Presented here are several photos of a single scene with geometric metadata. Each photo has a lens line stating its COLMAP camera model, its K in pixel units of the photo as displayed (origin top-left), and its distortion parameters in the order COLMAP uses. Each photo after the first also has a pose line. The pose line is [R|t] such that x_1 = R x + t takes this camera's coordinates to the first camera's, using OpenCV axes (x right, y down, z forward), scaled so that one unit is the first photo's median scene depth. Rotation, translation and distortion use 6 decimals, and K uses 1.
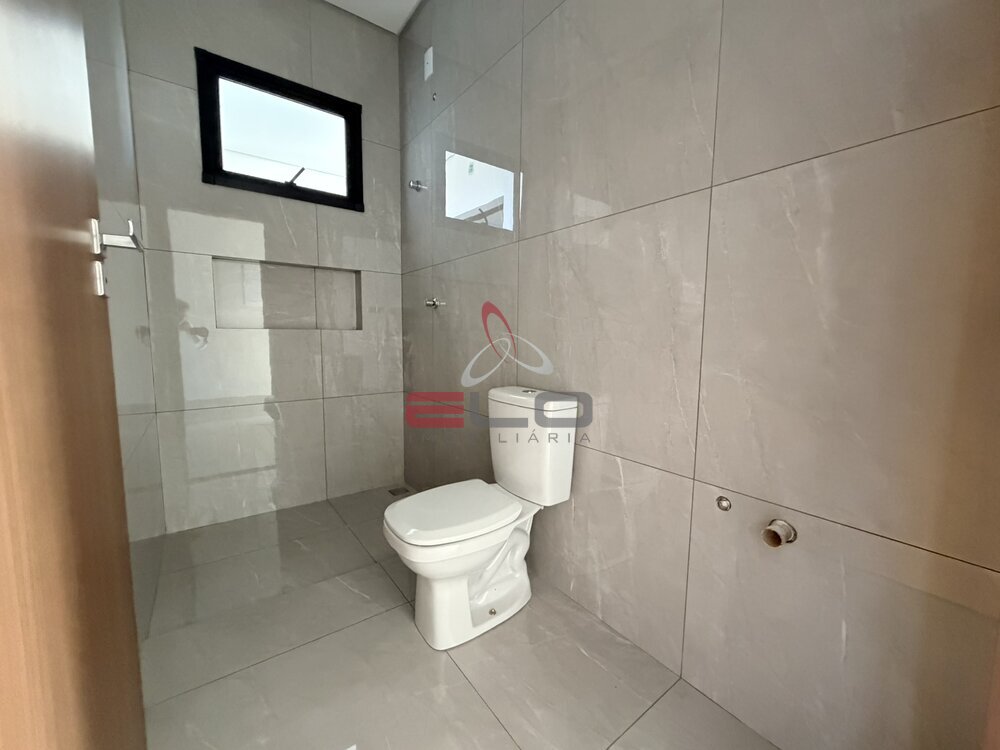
lens RADIAL K [[397.5, 0, 497.3], [0, 397.5, 383.2], [0, 0, 1]] dist [-0.000846, -0.000324]
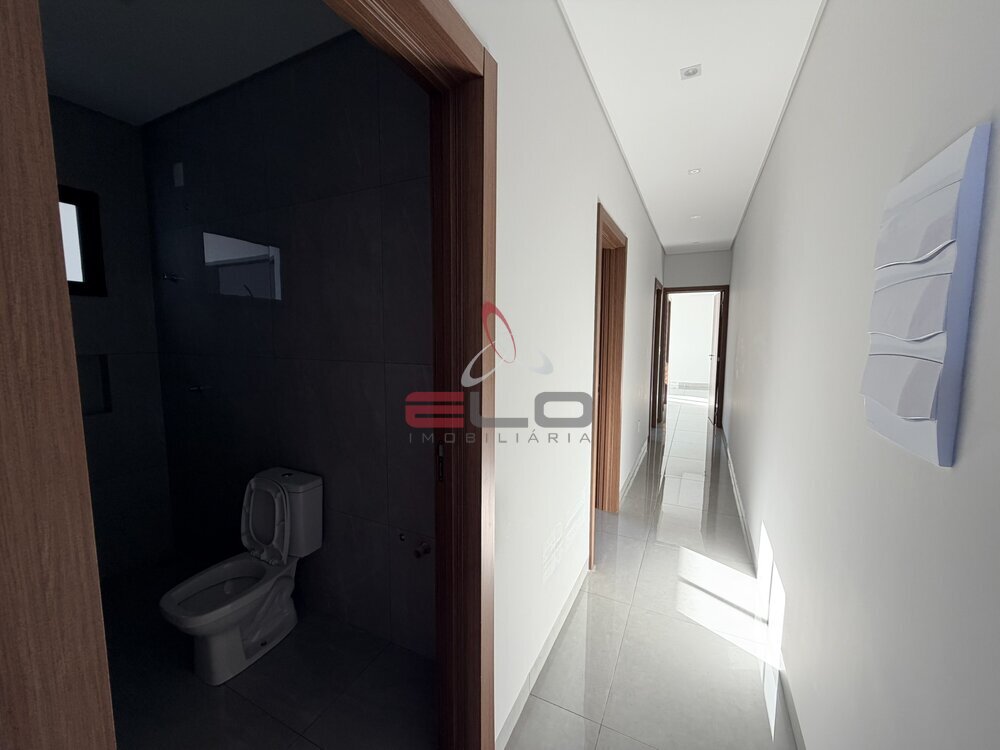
lens RADIAL K [[397.5, 0, 499.3], [0, 397.5, 375.1], [0, 0, 1]] dist [-0.000846, -0.000324]
pose [[0.887221, -0.055204, 0.458030, 0.119410], [0.058145, 0.998279, 0.007687, -0.284797], [-0.457666, 0.019812, 0.888904, -0.553806]]
